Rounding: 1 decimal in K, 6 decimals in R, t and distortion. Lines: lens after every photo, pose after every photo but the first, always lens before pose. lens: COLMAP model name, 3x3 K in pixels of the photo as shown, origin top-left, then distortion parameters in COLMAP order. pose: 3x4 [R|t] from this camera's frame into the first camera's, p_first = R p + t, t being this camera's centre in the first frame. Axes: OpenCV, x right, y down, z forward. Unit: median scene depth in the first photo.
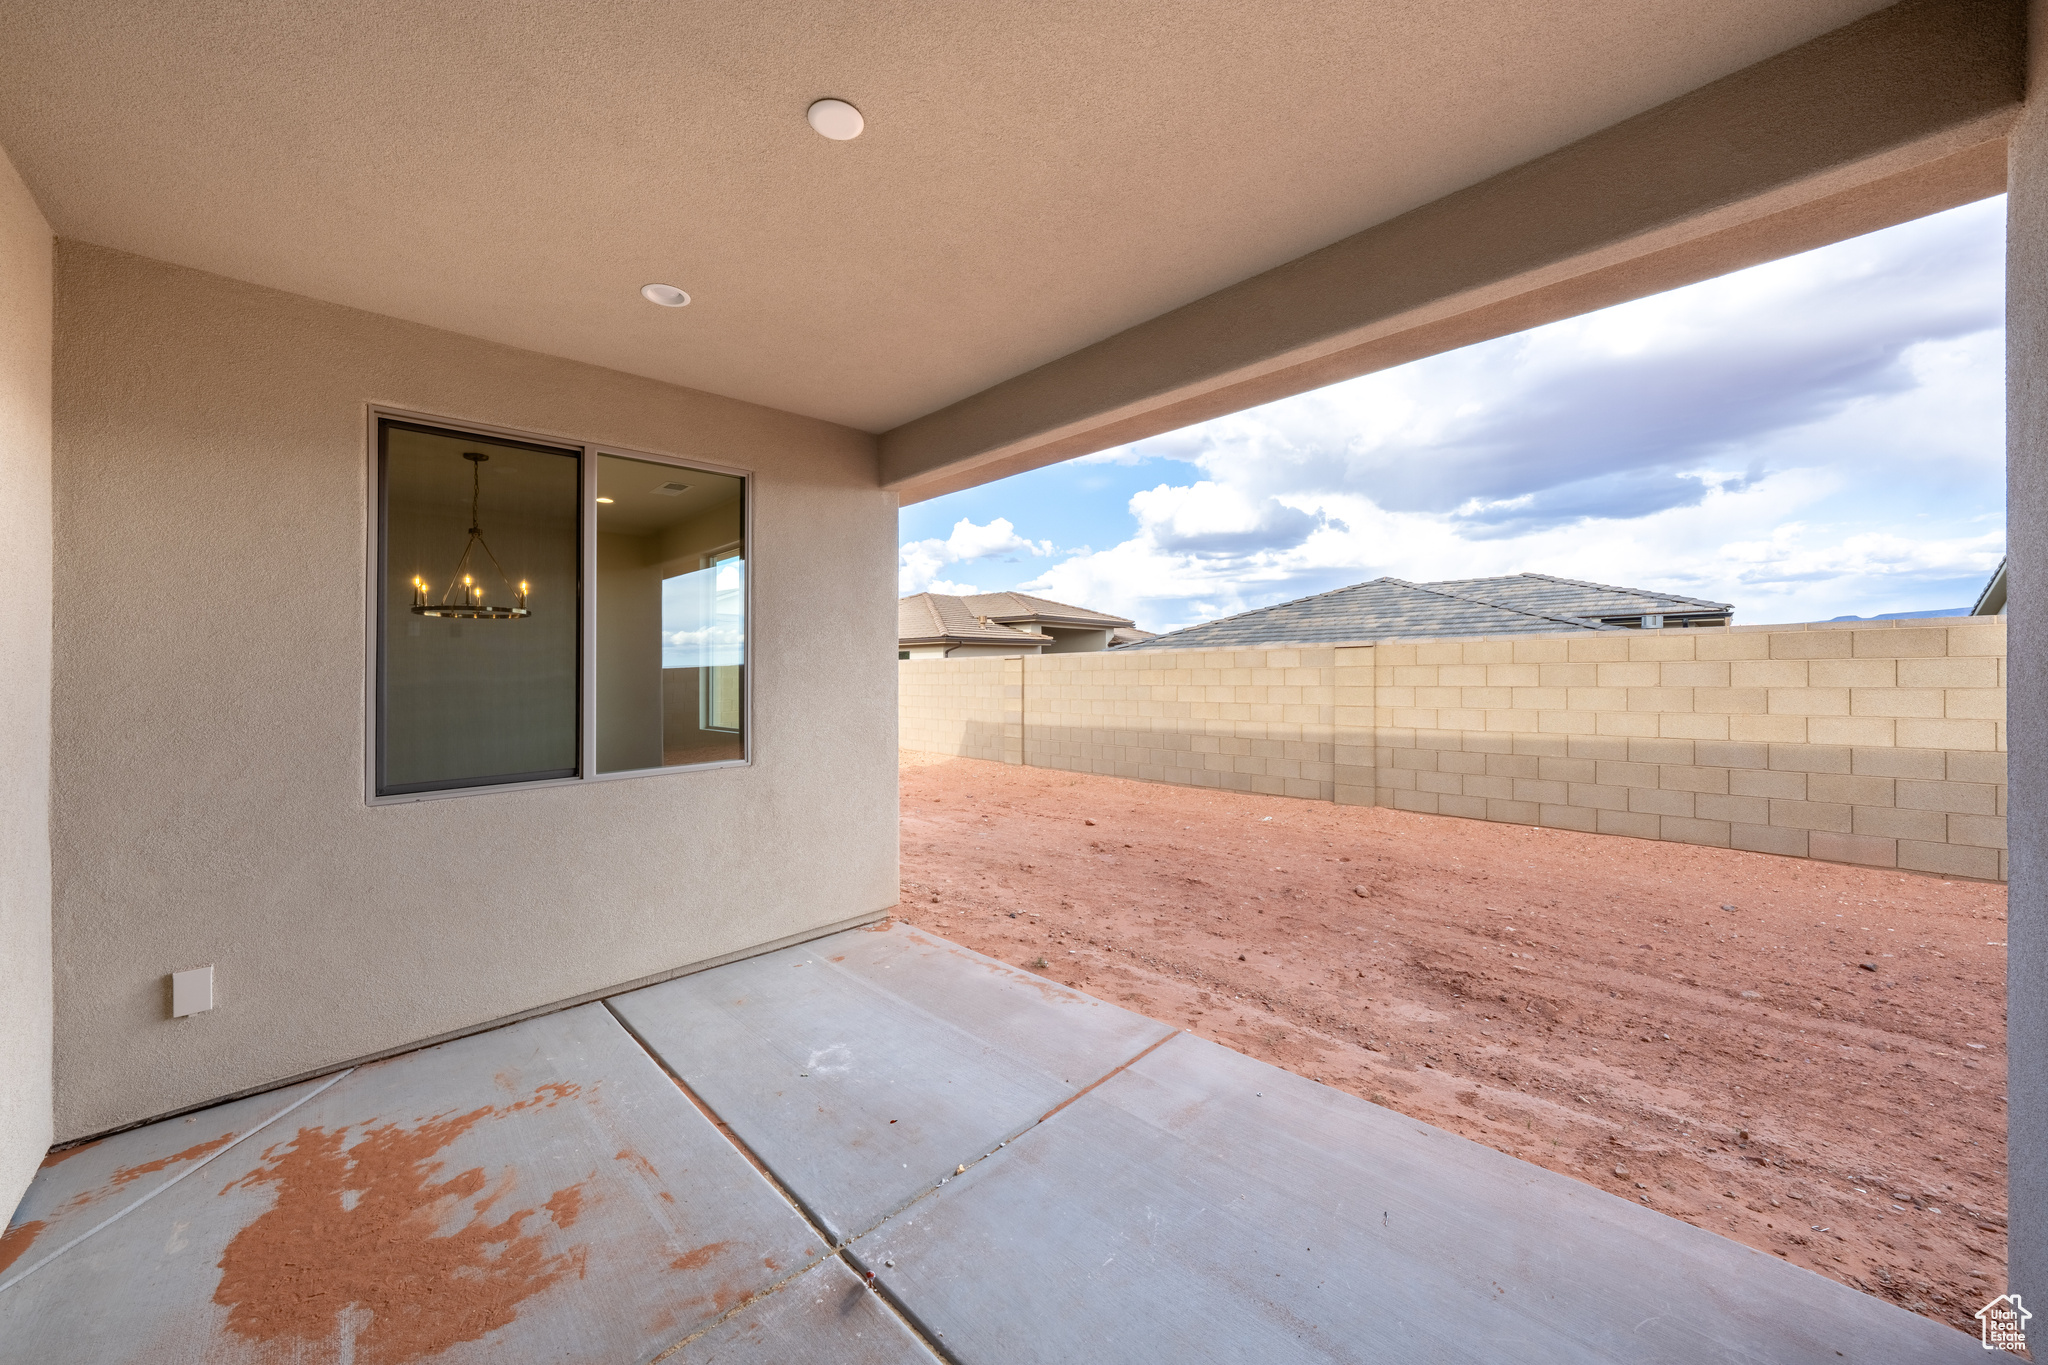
lens RADIAL K [[744.4, 0, 1030.8], [0, 744.4, 654.1], [0, 0, 1]] dist [-0.002987, 0.000777]
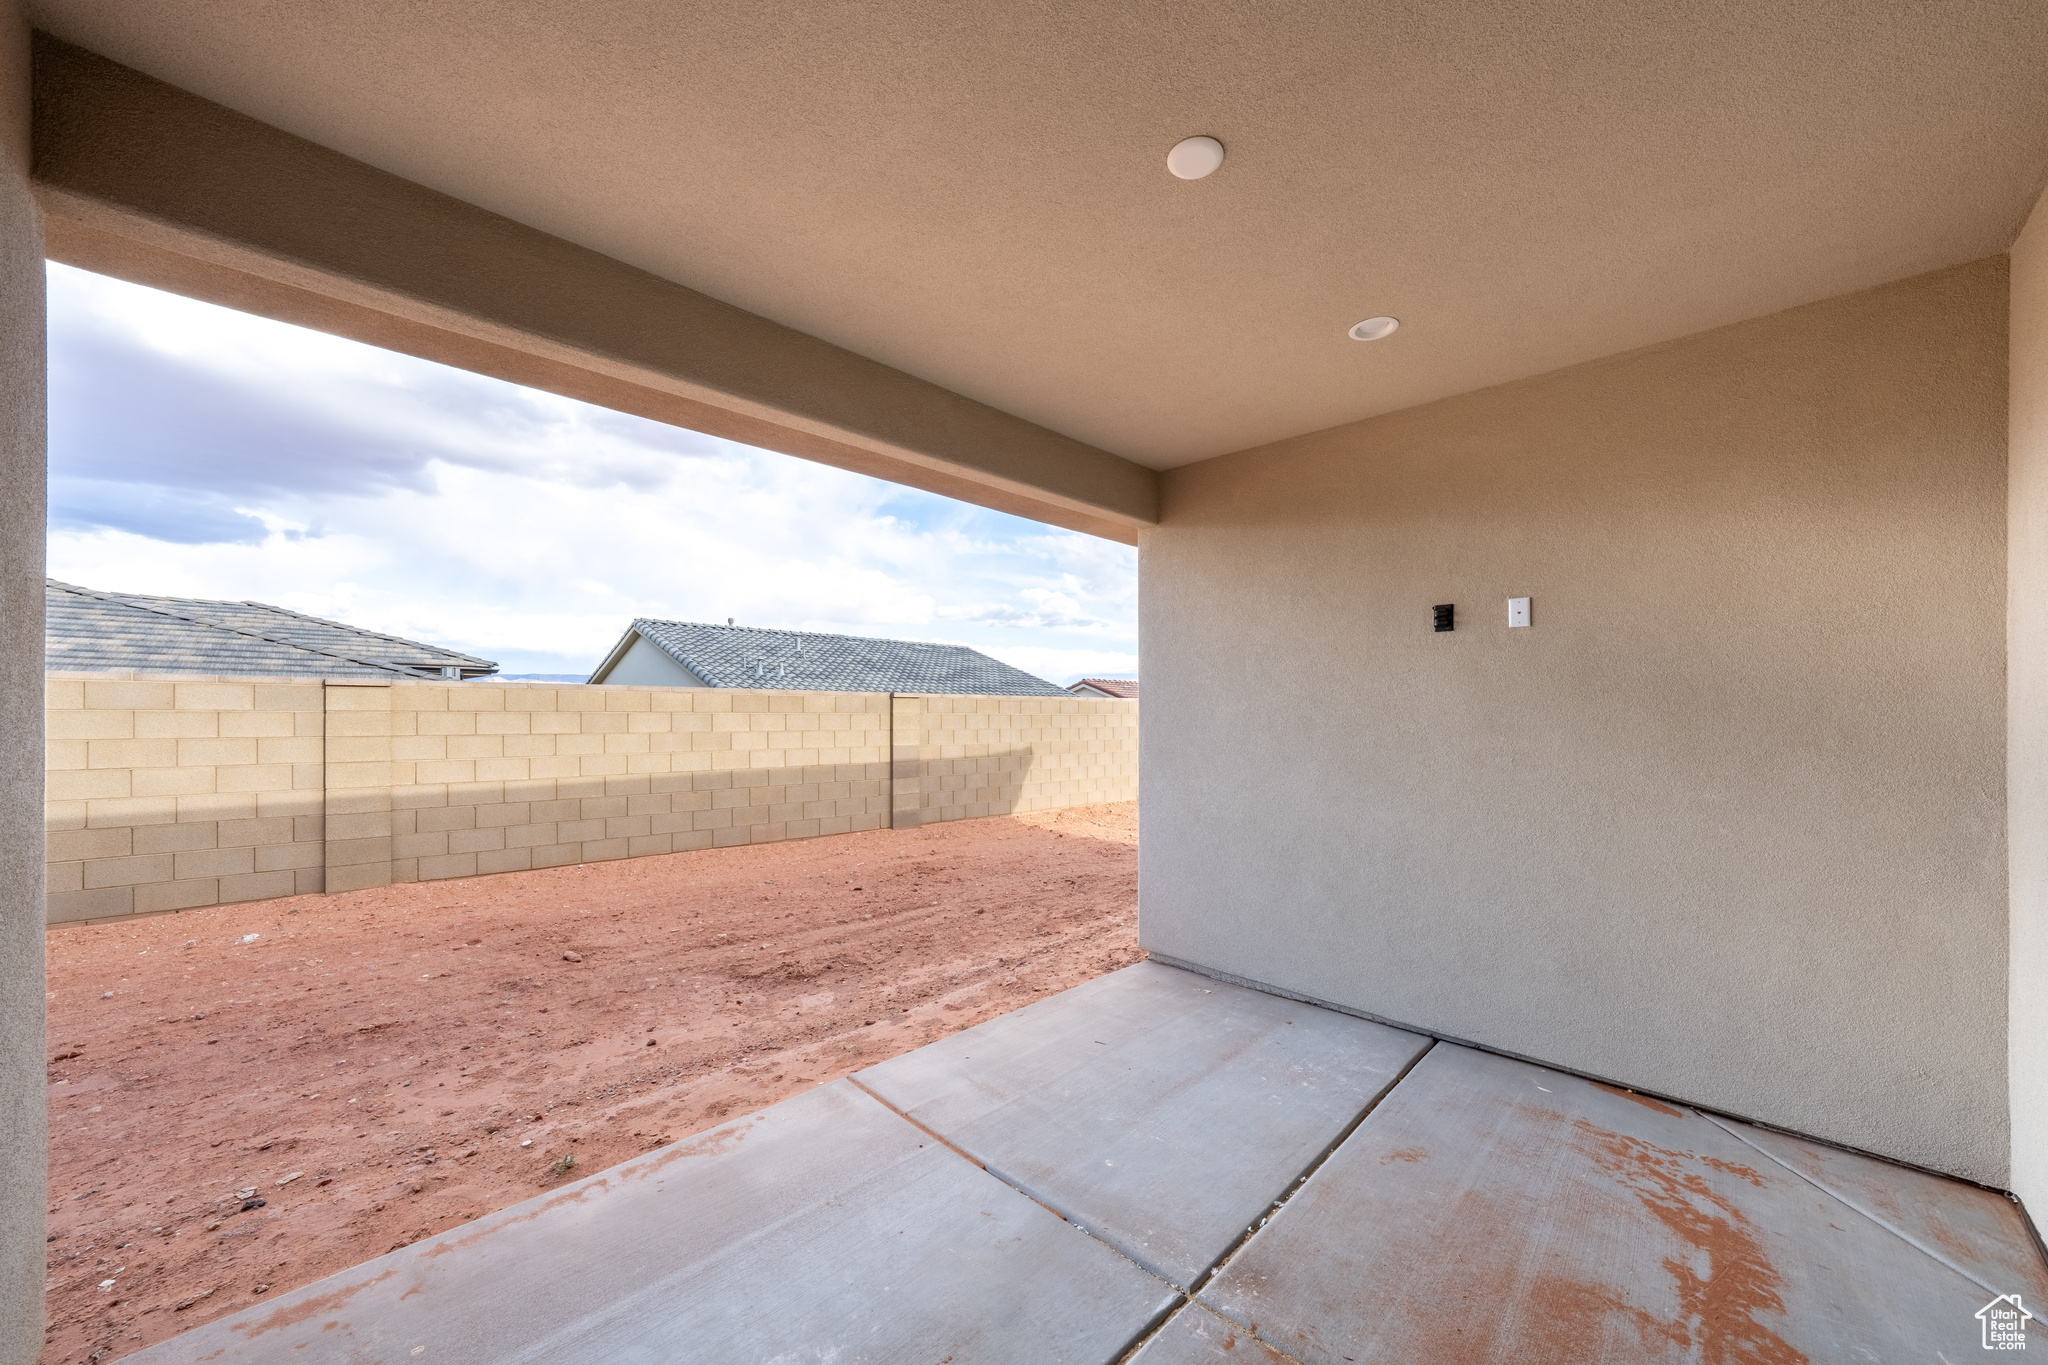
lens RADIAL K [[744.4, 0, 993.6], [0, 744.4, 708.5], [0, 0, 1]] dist [-0.002987, 0.000777]
pose [[0.035149, 0.023208, 0.999113, -0.377778], [-0.029177, 0.999328, -0.022187, 0.014345], [-0.998956, -0.028371, 0.035802, 0.372283]]
